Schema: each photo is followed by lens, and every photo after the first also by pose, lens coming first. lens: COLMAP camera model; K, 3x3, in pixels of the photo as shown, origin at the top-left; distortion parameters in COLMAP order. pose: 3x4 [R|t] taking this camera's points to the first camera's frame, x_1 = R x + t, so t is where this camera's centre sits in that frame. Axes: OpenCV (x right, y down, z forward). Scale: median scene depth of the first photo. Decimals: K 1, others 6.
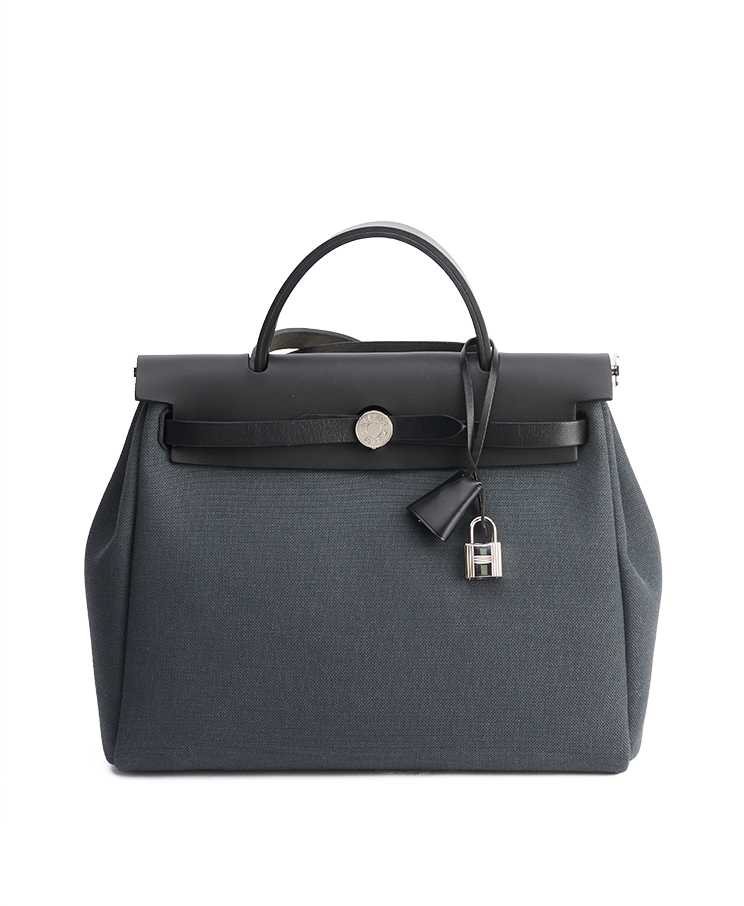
lens RADIAL K [[1765.3, 0, 377.5], [0, 1765.3, 450.2], [0, 0, 1]] dist [-0.073136, 0.000000]
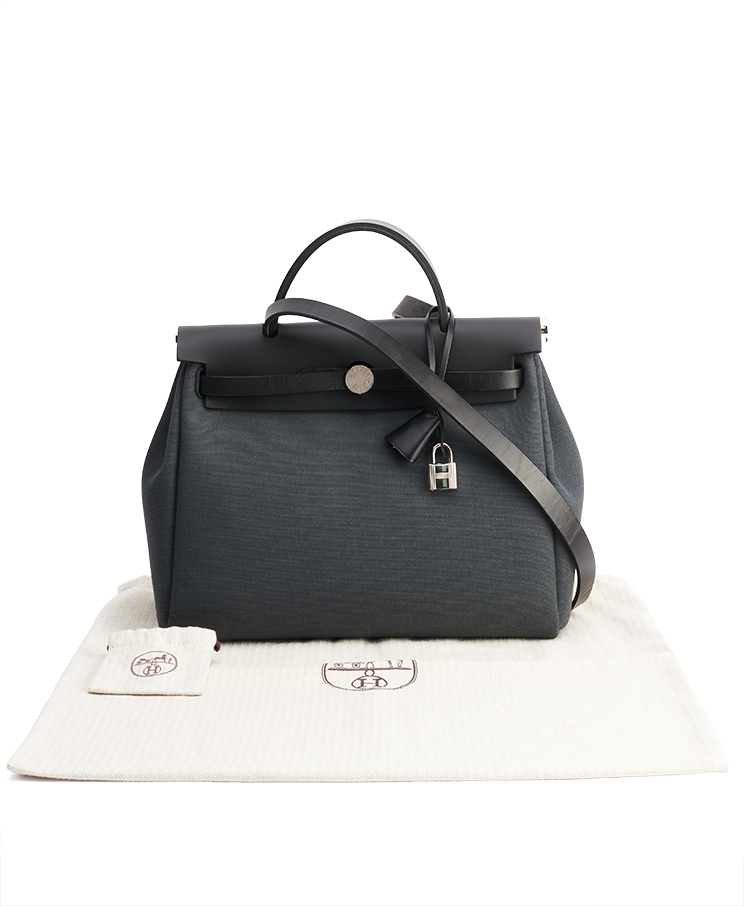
lens RADIAL K [[1765.3, 0, 367.7], [0, 1765.3, 450.3], [0, 0, 1]] dist [-0.073136, 0.000000]
pose [[0.999332, -0.020944, -0.029949, 0.042373], [0.021674, 0.999470, 0.024273, 0.009272], [0.029425, -0.024906, 0.999257, -0.308952]]
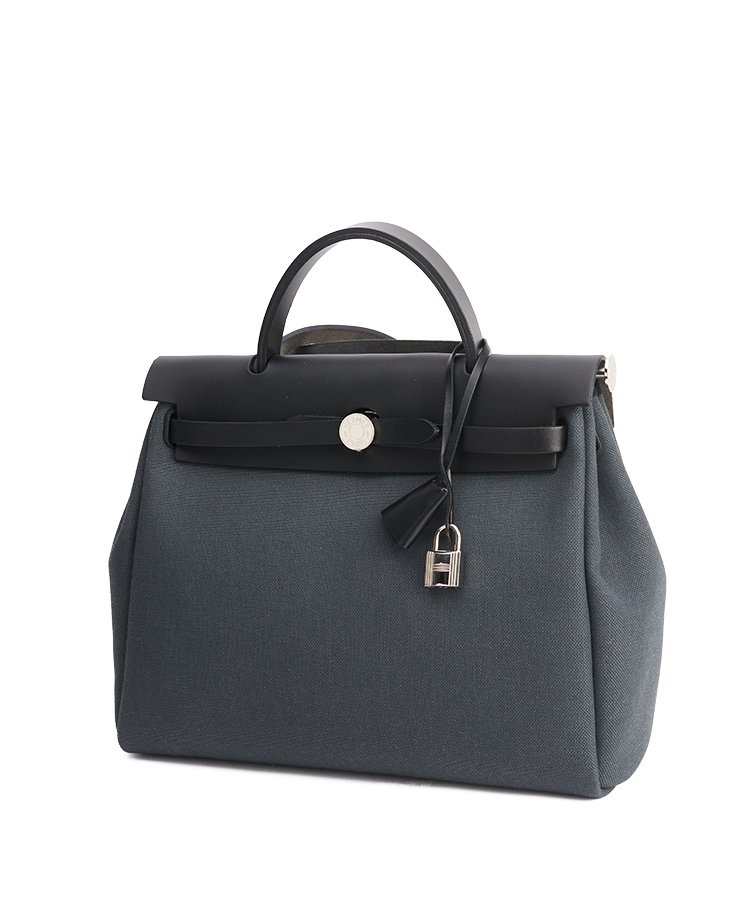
lens RADIAL K [[1765.3, 0, 371.1], [0, 1765.3, 455.6], [0, 0, 1]] dist [-0.073136, 0.000000]
pose [[0.931973, 0.022271, -0.361843, 0.365492], [-0.015918, 0.999663, 0.020530, -0.019008], [0.362178, -0.013374, 0.932013, 0.076042]]
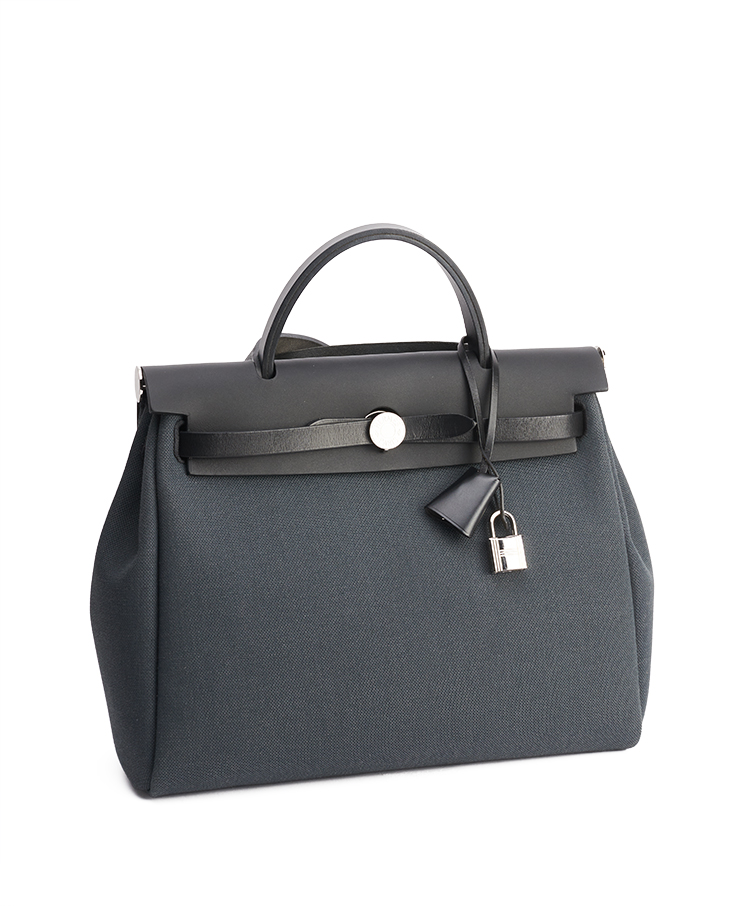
lens RADIAL K [[1765.3, 0, 369.8], [0, 1765.3, 452.4], [0, 0, 1]] dist [-0.073136, 0.000000]
pose [[0.961589, -0.051971, 0.269530, -0.282496], [0.051320, 0.998637, 0.009468, -0.009659], [-0.269655, 0.004728, 0.962945, 0.036219]]
